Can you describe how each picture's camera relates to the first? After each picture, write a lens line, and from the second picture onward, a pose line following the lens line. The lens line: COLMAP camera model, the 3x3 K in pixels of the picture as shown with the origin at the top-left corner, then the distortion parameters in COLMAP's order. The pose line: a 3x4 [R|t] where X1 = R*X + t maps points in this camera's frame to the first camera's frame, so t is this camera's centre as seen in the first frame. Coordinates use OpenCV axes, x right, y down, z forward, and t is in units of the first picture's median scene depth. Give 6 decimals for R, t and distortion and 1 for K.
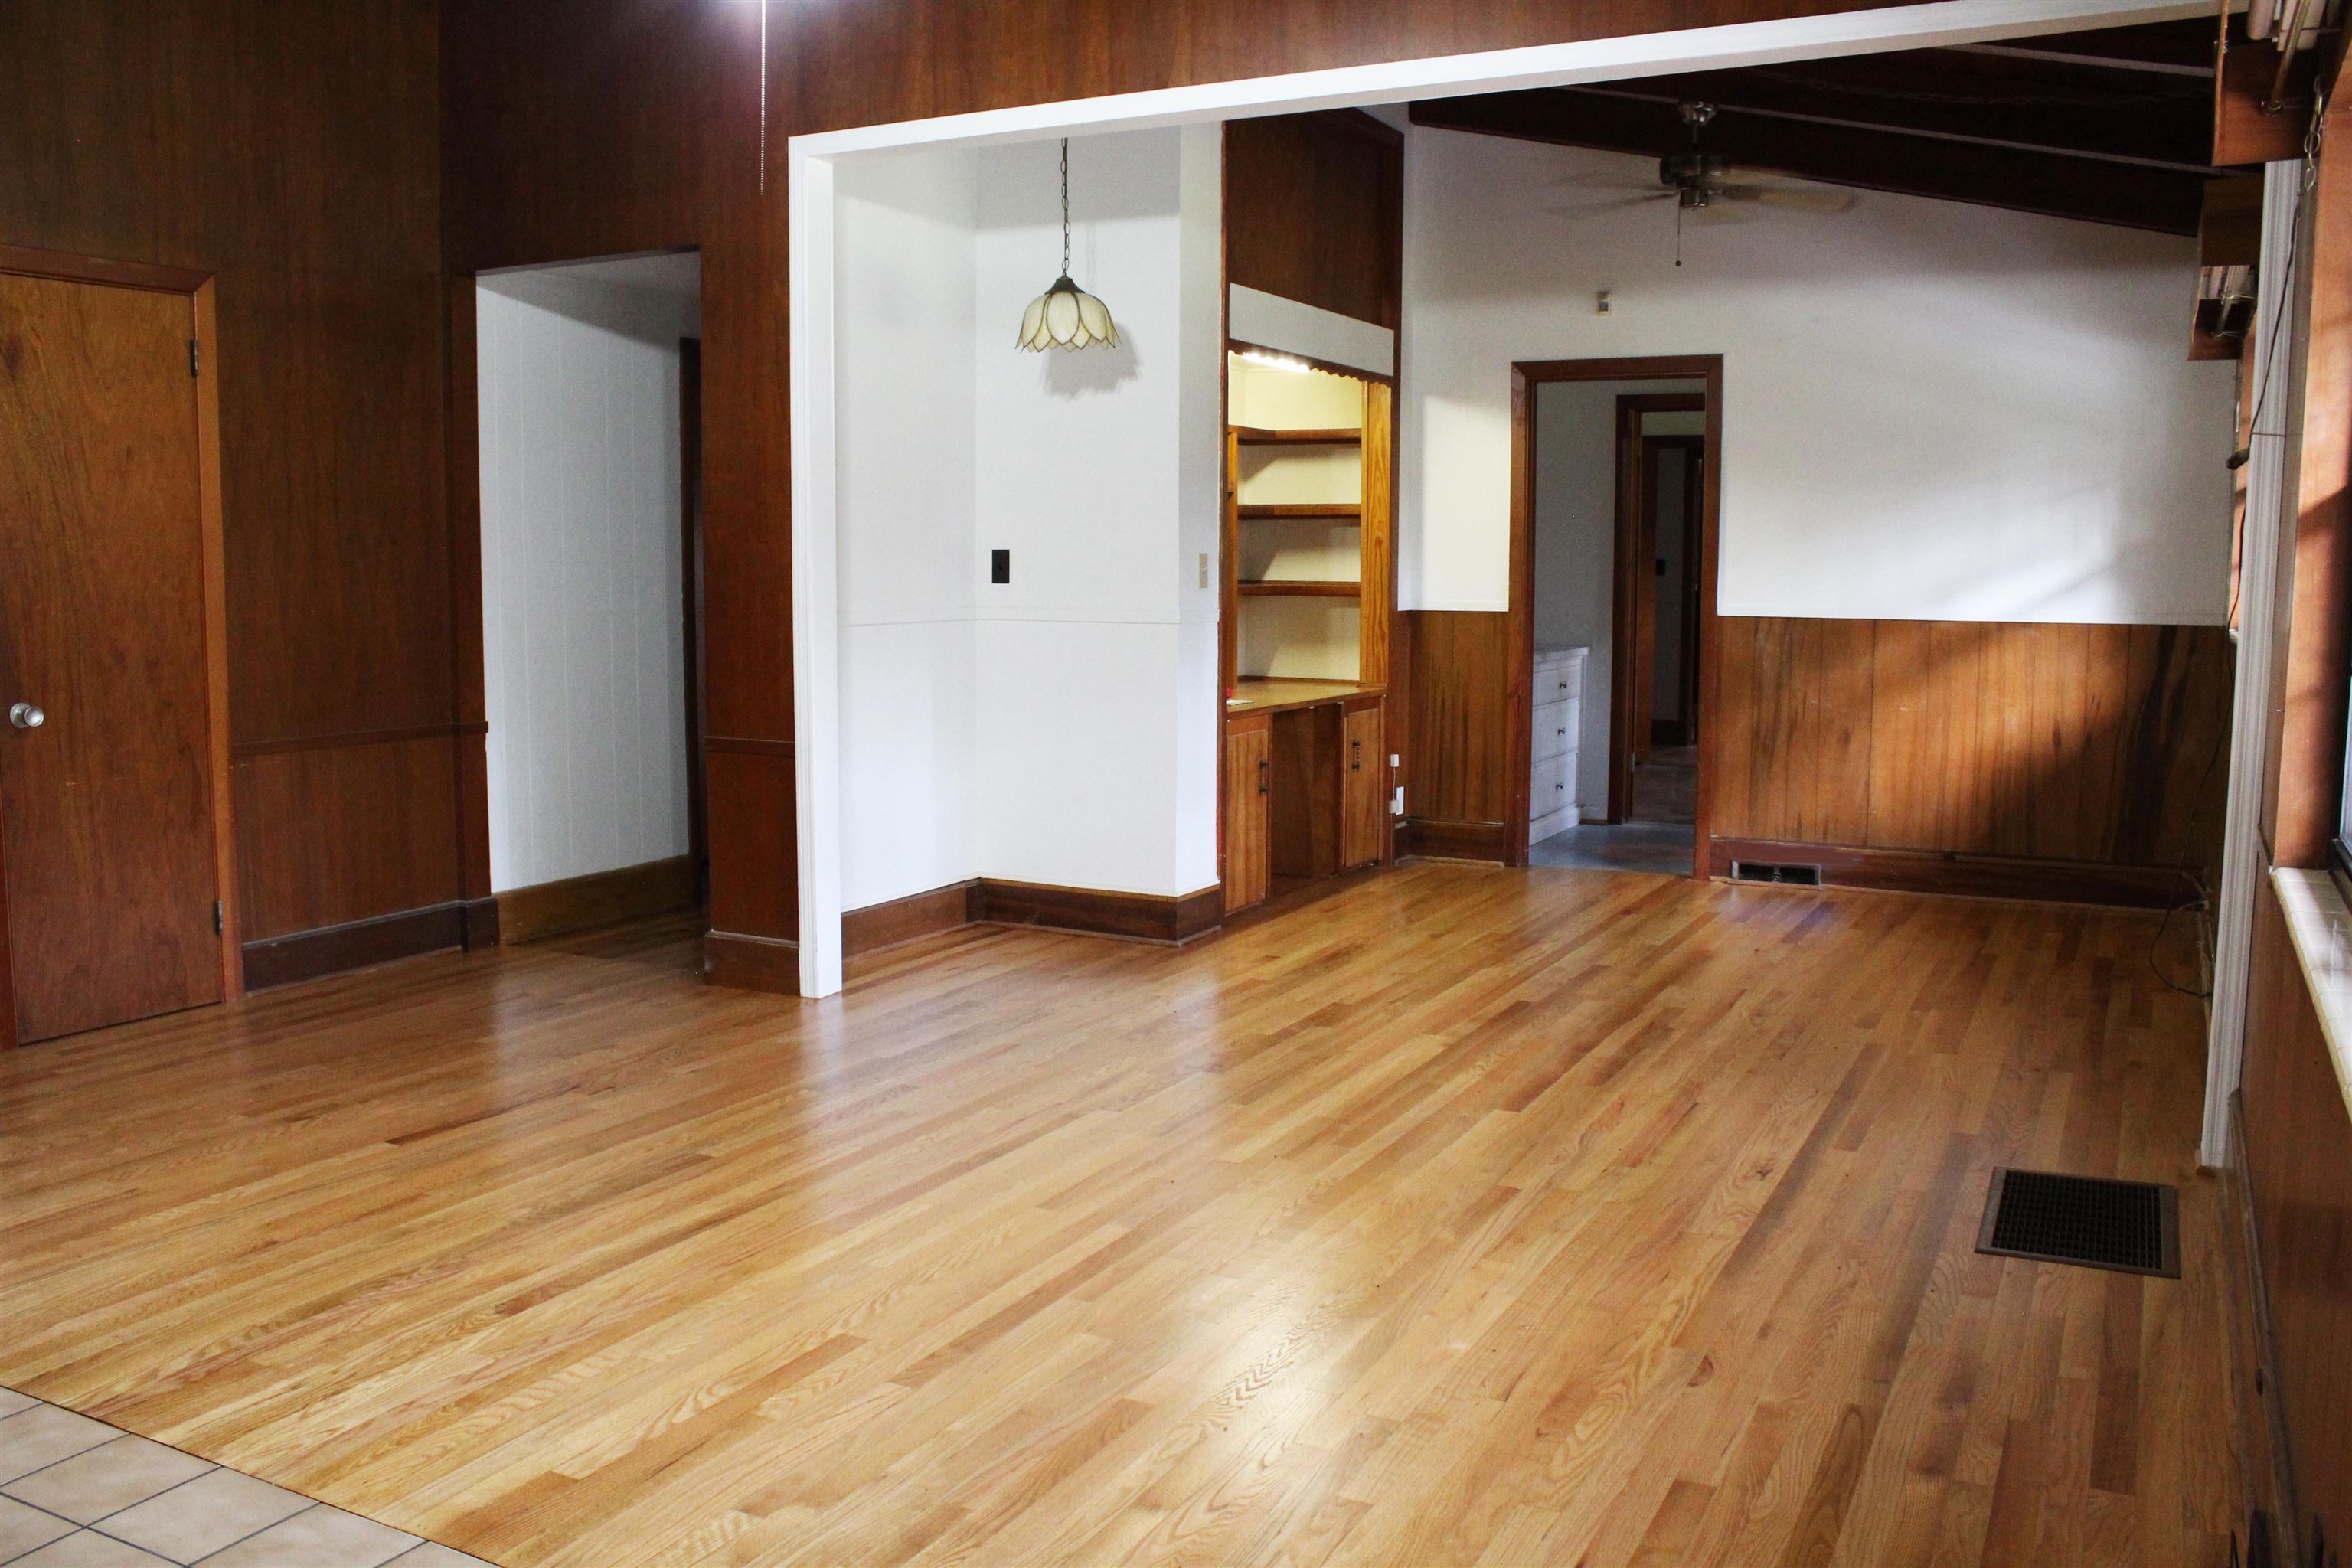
lens RADIAL K [[1935.9, 0, 1176.0], [0, 1935.9, 784.0], [0, 0, 1]] dist [-0.089359, 0.000726]
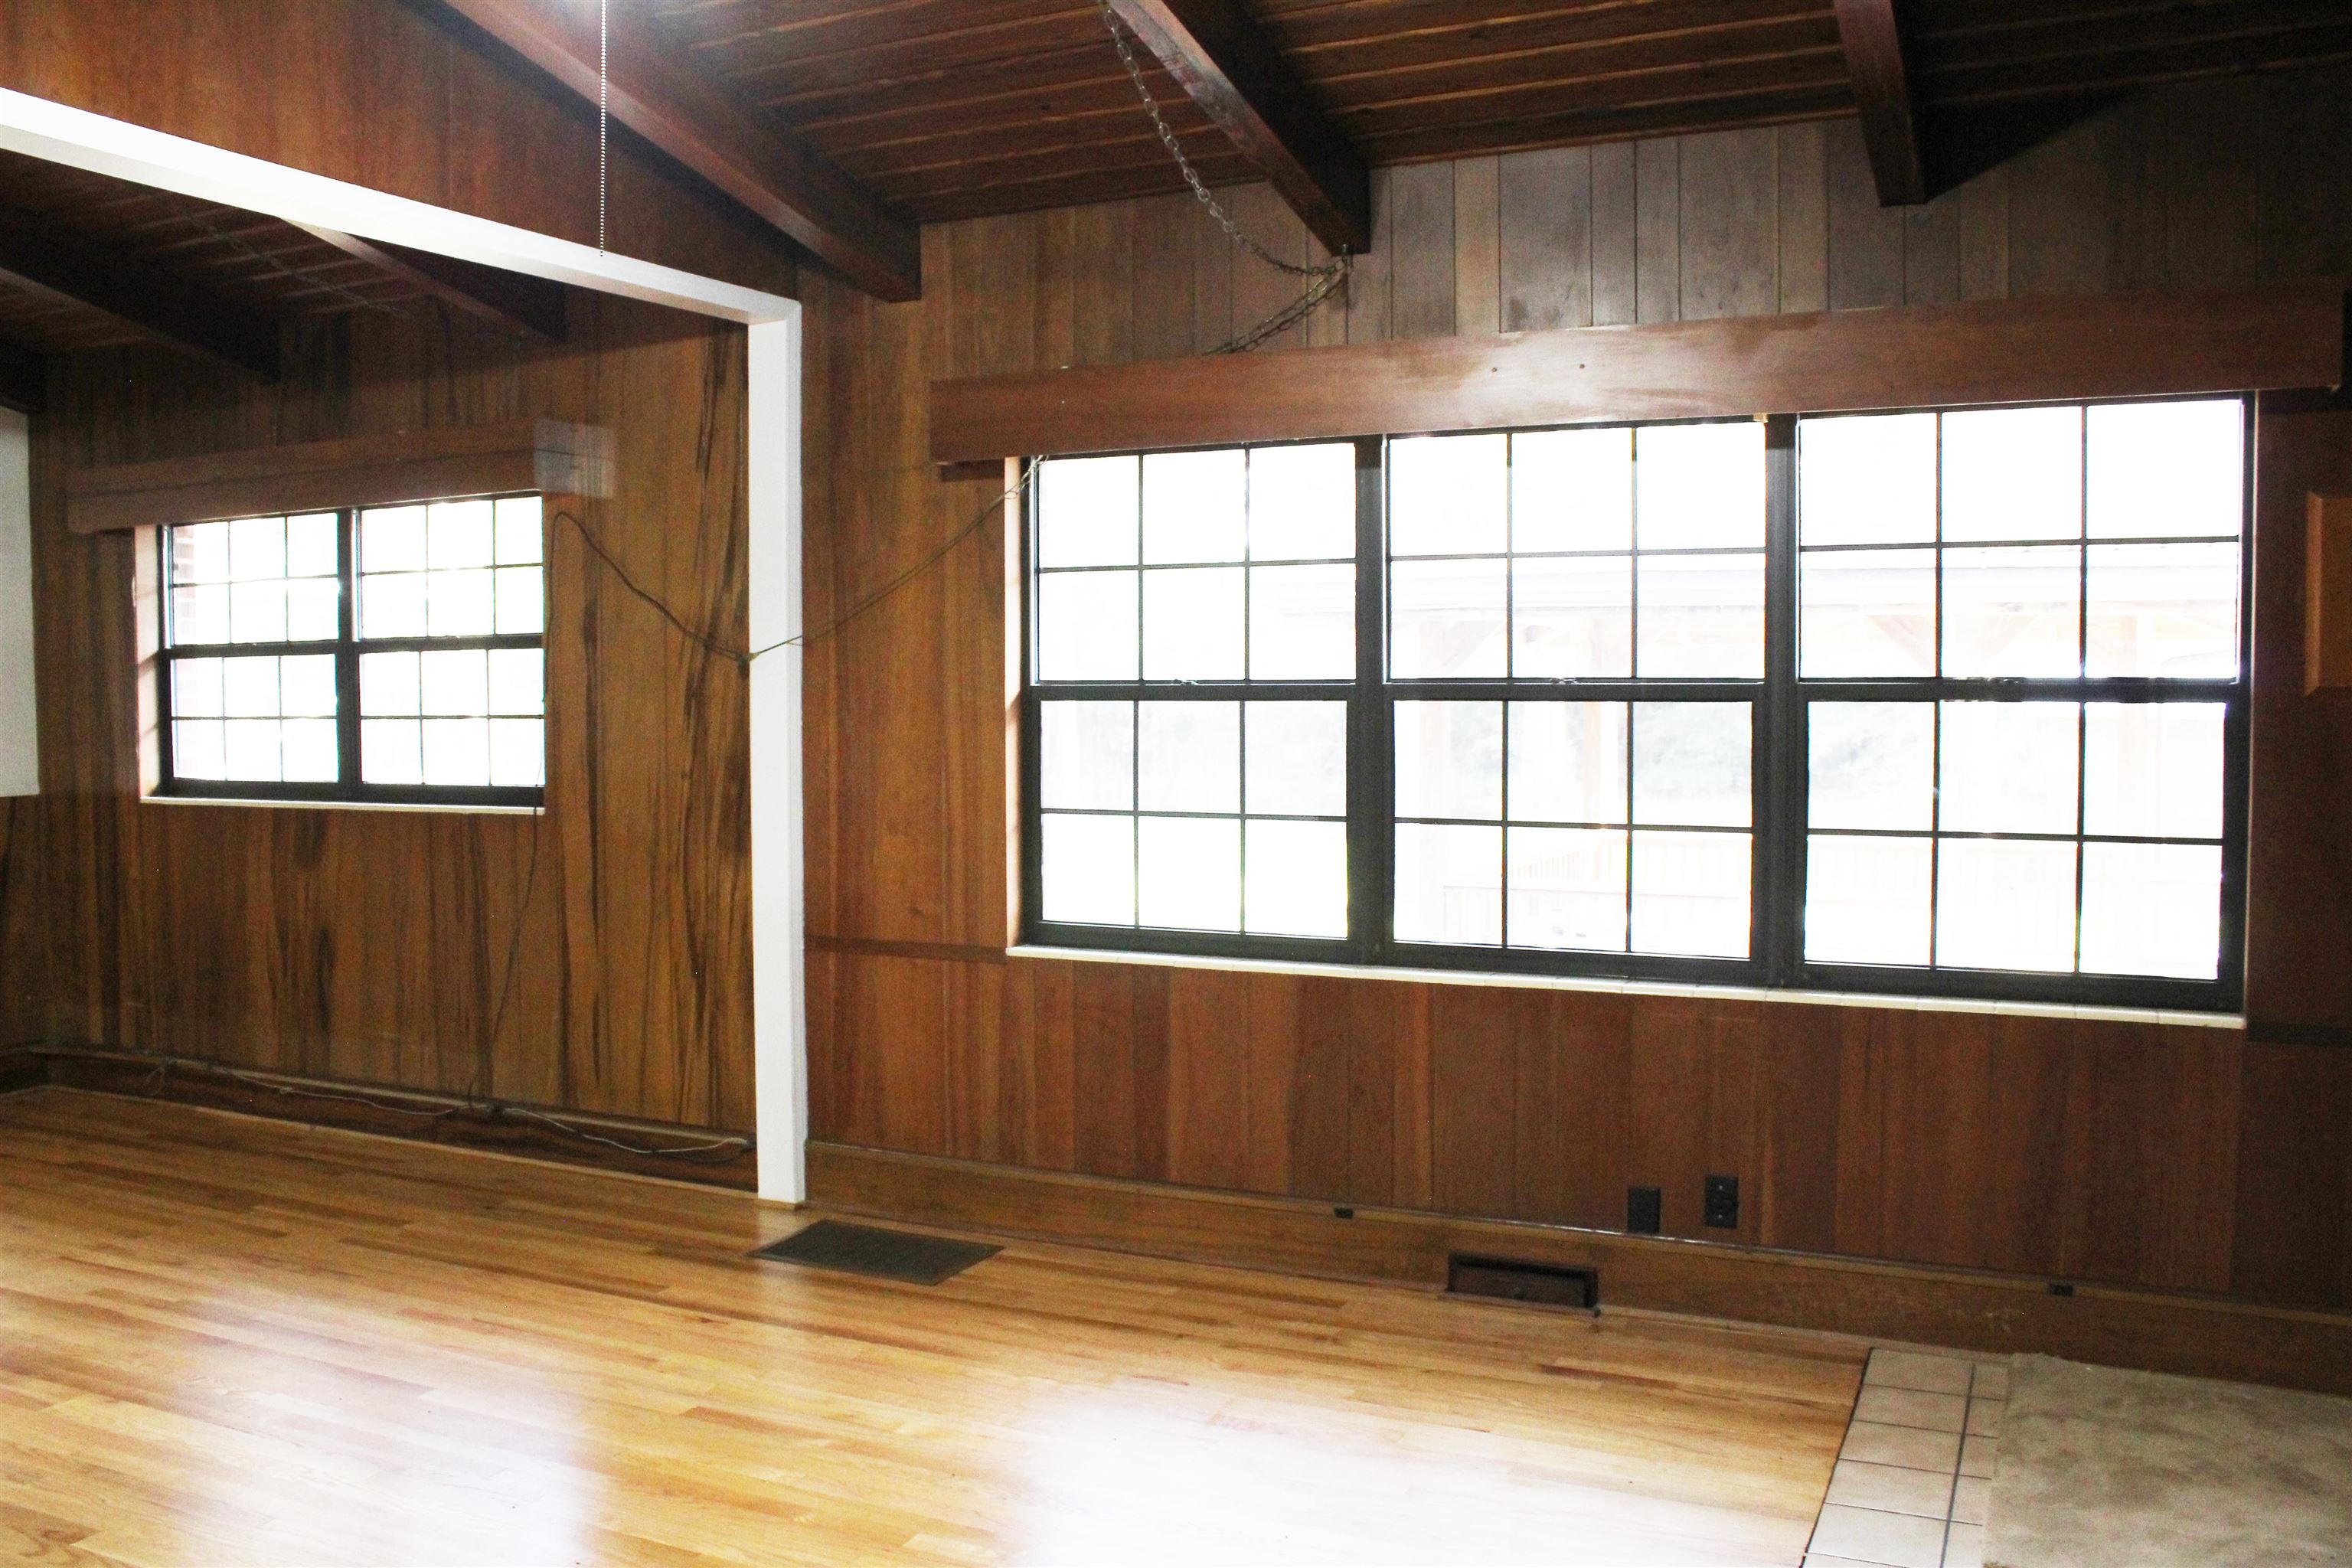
lens RADIAL K [[1935.9, 0, 1176.0], [0, 1935.9, 784.0], [0, 0, 1]] dist [-0.089359, 0.000726]
pose [[-0.039286, -0.057914, 0.997548, -0.855044], [0.111017, 0.991885, 0.061958, -0.152103], [-0.993042, 0.113179, -0.032538, 0.823229]]
